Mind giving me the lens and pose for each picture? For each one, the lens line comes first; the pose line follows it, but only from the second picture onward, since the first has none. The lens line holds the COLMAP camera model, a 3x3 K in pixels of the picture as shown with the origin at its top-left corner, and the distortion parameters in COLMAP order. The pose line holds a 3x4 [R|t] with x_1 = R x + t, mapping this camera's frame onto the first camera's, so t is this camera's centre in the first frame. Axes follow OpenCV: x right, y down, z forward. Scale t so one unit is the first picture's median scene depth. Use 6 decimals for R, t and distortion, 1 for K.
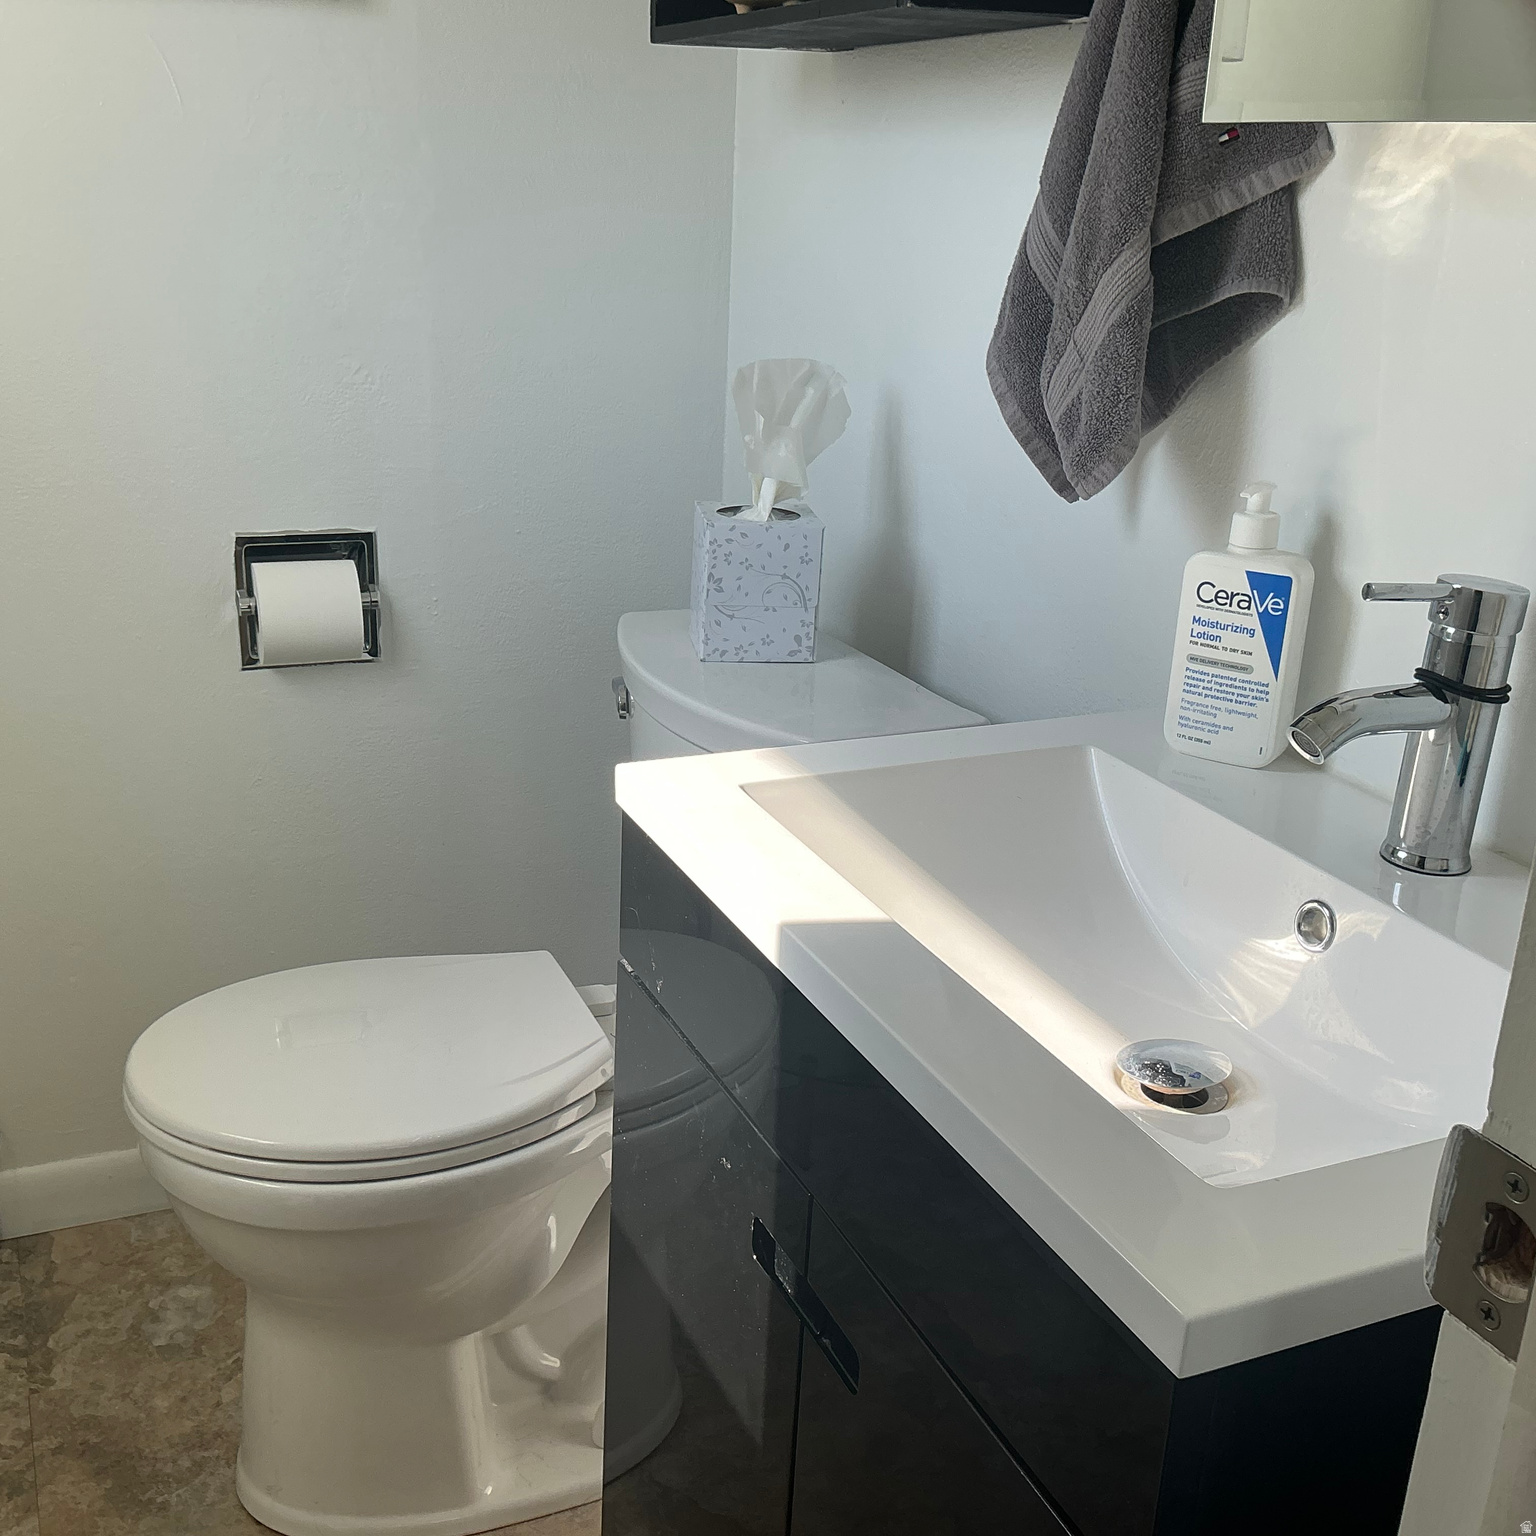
lens RADIAL K [[1697.2, 0, 781.0], [0, 1697.2, 772.1], [0, 0, 1]] dist [0.173192, -0.372788]
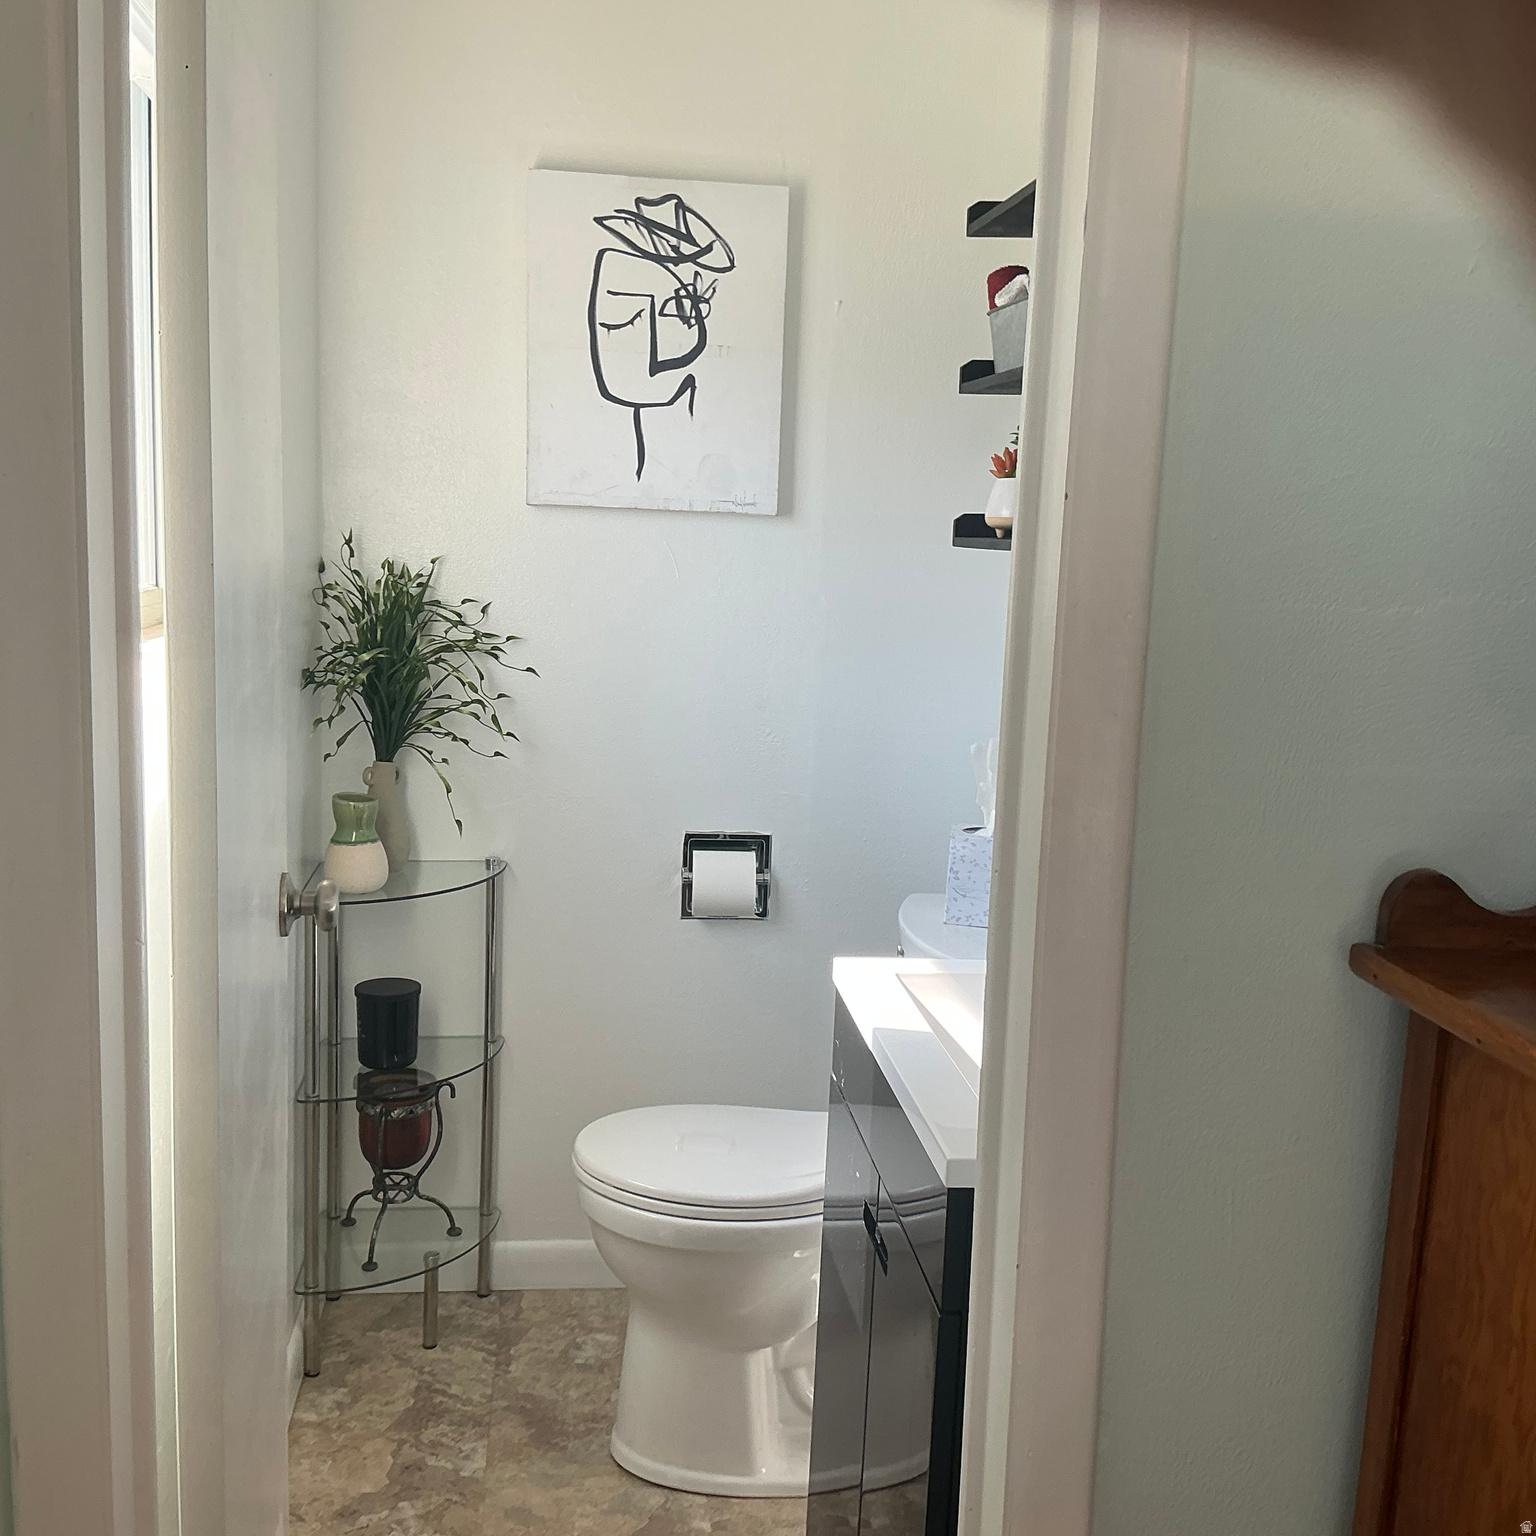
lens RADIAL K [[1697.2, 0, 781.0], [0, 1697.2, 772.1], [0, 0, 1]] dist [0.173192, -0.372788]
pose [[0.954543, 0.042440, -0.295038, 0.227989], [-0.098976, 0.978780, -0.179425, 0.080392], [0.281162, 0.200471, 0.938488, -0.456666]]
